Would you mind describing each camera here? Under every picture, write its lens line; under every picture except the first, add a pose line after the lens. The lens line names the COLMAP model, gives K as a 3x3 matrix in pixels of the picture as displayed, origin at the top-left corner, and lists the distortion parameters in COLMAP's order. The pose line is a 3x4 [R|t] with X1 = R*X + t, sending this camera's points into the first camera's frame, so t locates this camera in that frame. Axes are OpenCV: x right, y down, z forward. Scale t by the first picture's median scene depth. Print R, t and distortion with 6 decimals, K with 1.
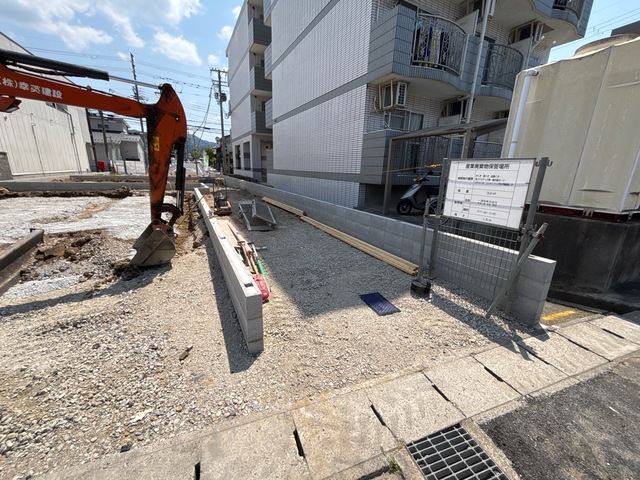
lens RADIAL K [[259.1, 0, 320.3], [0, 259.1, 239.0], [0, 0, 1]] dist [-0.000141, 0.000514]
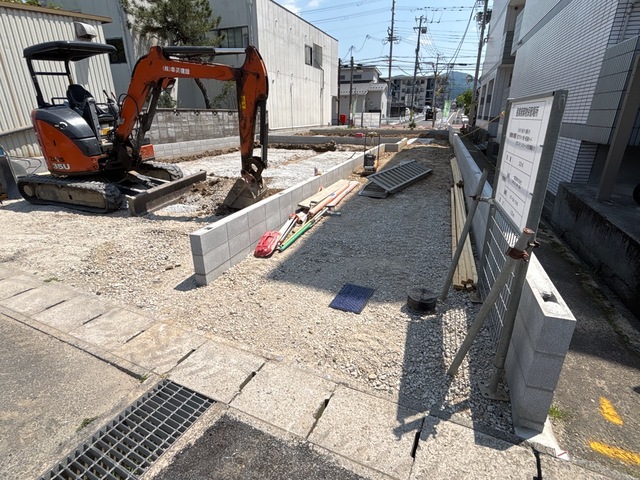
lens RADIAL K [[335.1, 0, 319.3], [0, 335.1, 238.1], [0, 0, 1]] dist [0.020882, -0.028714]
pose [[0.688821, 0.217868, -0.691418, 0.351689], [-0.163656, 0.975883, 0.144463, -0.024408], [0.706217, 0.013646, 0.707864, 0.091079]]
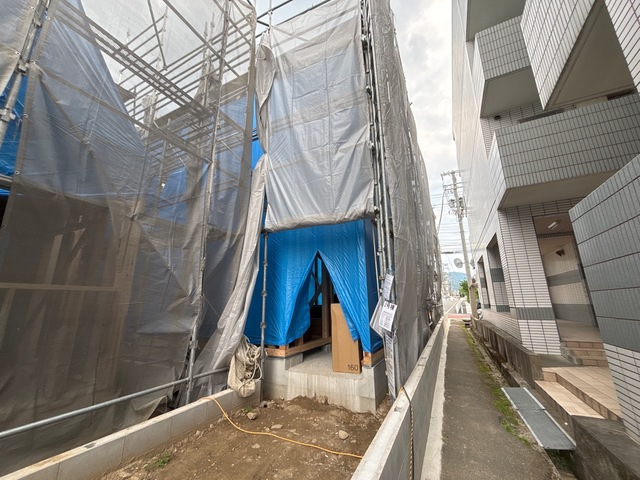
lens RADIAL K [[259.1, 0, 320.3], [0, 259.1, 239.0], [0, 0, 1]] dist [-0.000141, 0.000514]
pose [[0.592846, -0.233219, -0.770806, -0.414337], [-0.179247, 0.894923, -0.408636, -0.515295], [0.785114, 0.380423, 0.488748, 1.841513]]
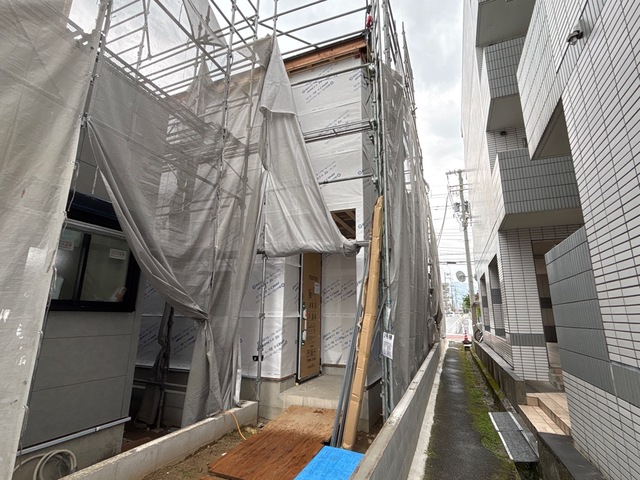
lens RADIAL K [[323.1, 0, 320.0], [0, 323.1, 240.0], [0, 0, 1]] dist [-0.002793, -0.000968]
pose [[0.653229, -0.197896, -0.730841, -0.318416], [-0.188882, 0.892132, -0.410394, -0.500694], [0.733223, 0.406124, 0.545387, 1.703800]]
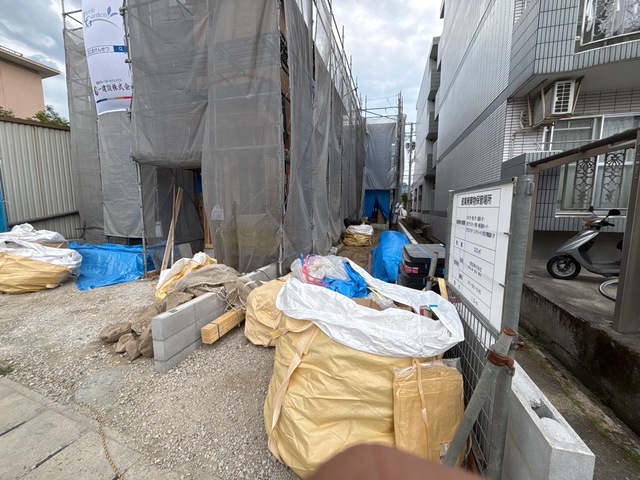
lens RADIAL K [[259.1, 0, 320.3], [0, 259.1, 239.0], [0, 0, 1]] dist [-0.000141, 0.000514]
pose [[0.742627, 0.048564, -0.667942, 0.306889], [-0.153194, 0.983241, -0.098836, -0.039843], [0.651948, 0.175723, 0.737621, 0.163794]]
